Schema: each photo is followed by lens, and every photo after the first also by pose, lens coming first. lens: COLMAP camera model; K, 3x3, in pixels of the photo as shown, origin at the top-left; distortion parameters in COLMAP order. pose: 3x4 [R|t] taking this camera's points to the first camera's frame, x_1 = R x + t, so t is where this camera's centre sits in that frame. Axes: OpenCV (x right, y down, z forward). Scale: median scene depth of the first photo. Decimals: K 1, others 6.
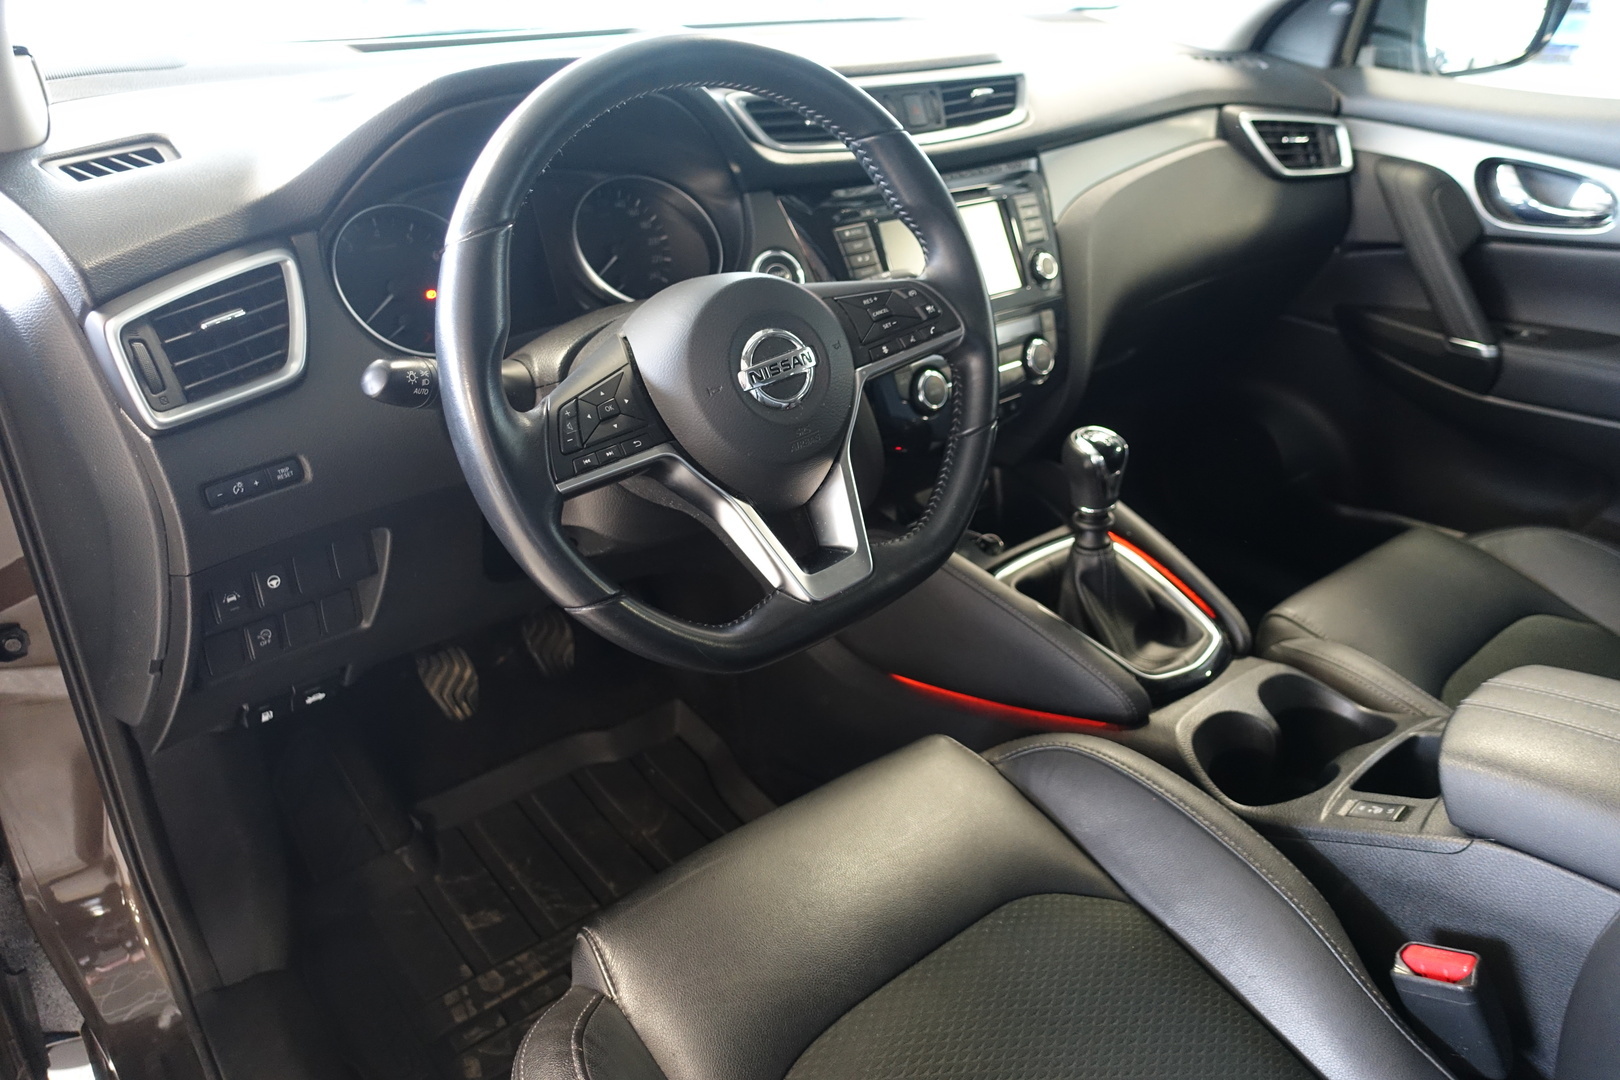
lens RADIAL K [[1122.1, 0, 810.0], [0, 1122.1, 562.8], [0, 0, 1]] dist [0.001007, -0.001048]
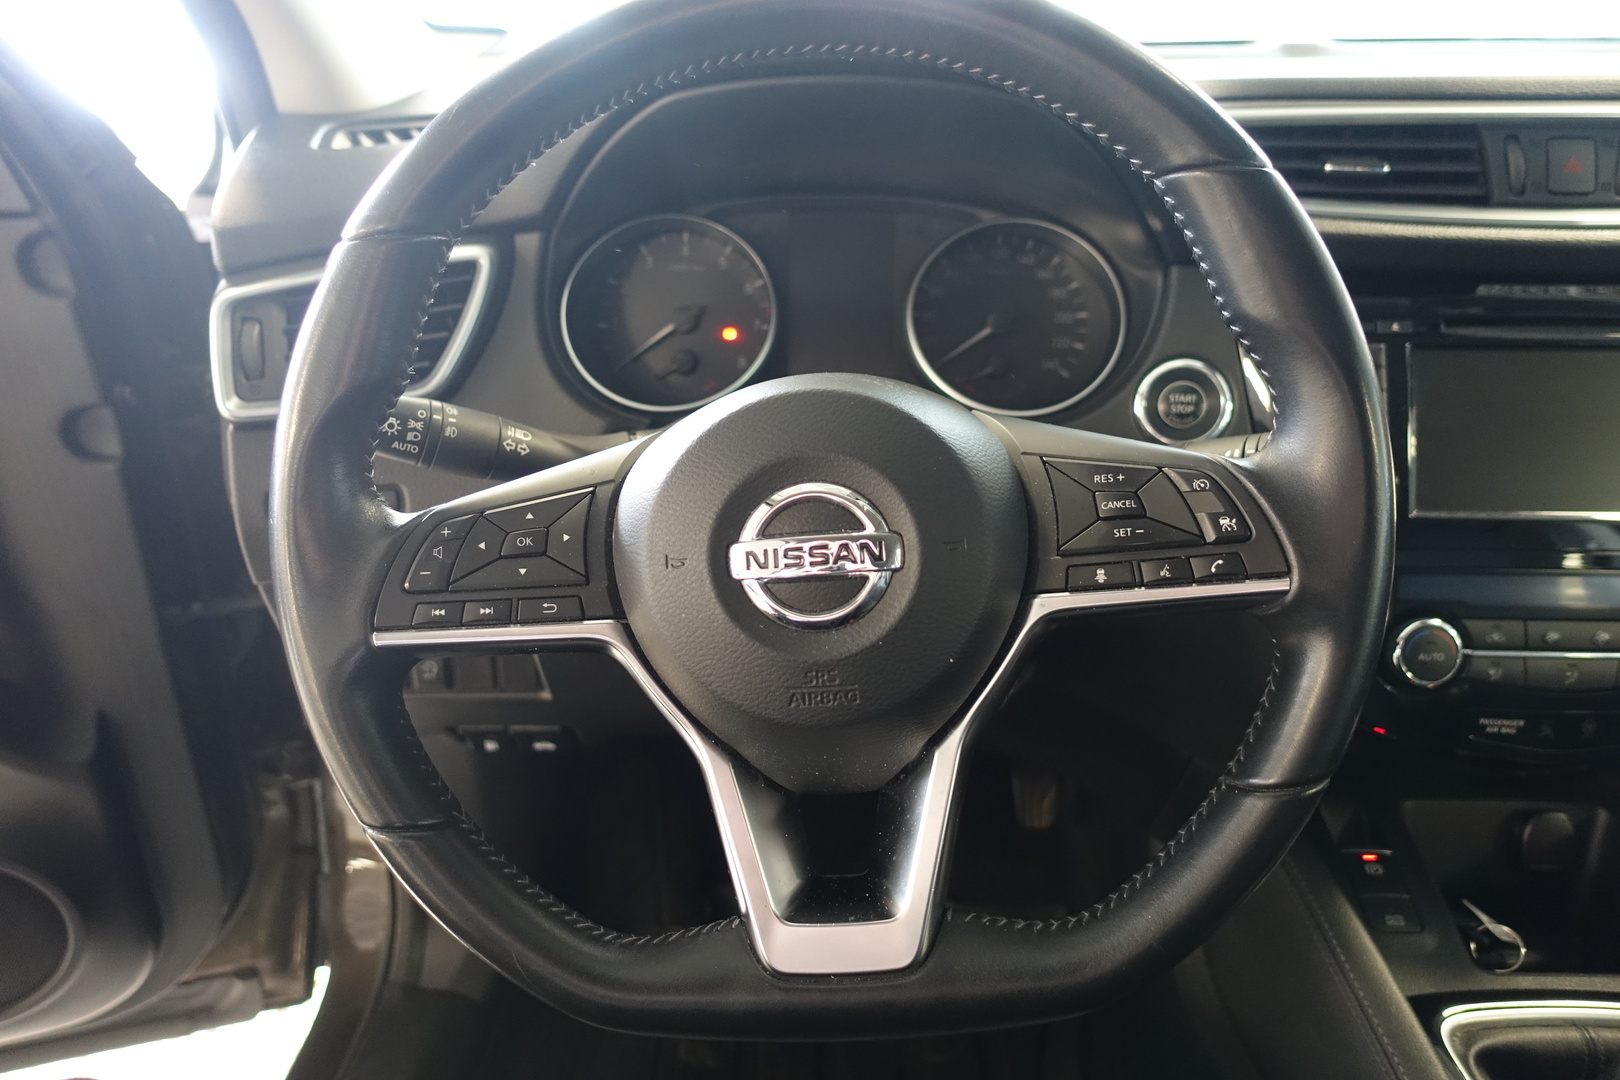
lens RADIAL K [[1122.1, 0, 810.0], [0, 1122.1, 562.8], [0, 0, 1]] dist [0.001007, -0.001048]
pose [[0.750299, 0.290270, -0.593966, 0.268273], [-0.316370, 0.946546, 0.062936, -0.183216], [0.580484, 0.140692, 0.802025, 0.499765]]
